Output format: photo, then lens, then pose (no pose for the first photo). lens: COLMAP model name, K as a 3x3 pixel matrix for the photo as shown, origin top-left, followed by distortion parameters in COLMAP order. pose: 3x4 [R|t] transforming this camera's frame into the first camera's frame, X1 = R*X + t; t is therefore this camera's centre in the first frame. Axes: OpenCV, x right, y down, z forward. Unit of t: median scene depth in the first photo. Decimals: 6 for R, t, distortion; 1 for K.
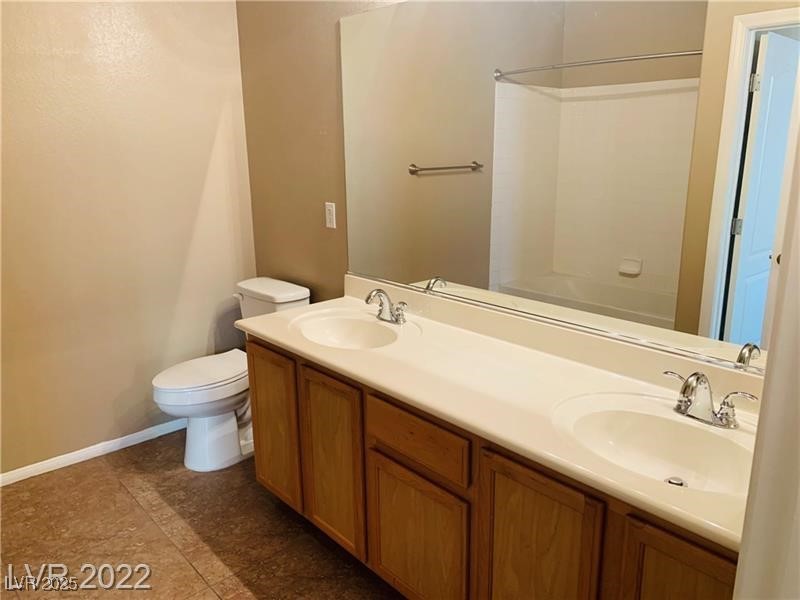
lens RADIAL K [[621.0, 0, 395.5], [0, 621.0, 303.2], [0, 0, 1]] dist [0.026017, -0.027353]
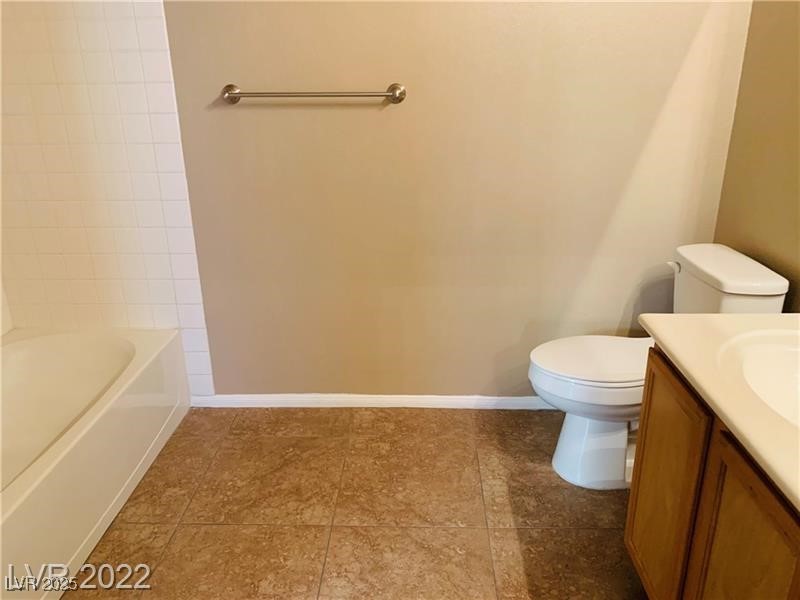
lens RADIAL K [[621.0, 0, 403.9], [0, 621.0, 288.0], [0, 0, 1]] dist [0.026017, -0.027353]
pose [[0.731248, 0.236778, -0.639697, -0.027349], [-0.171410, 0.971512, 0.163655, -0.059253], [0.660223, -0.010022, 0.751003, 0.335973]]
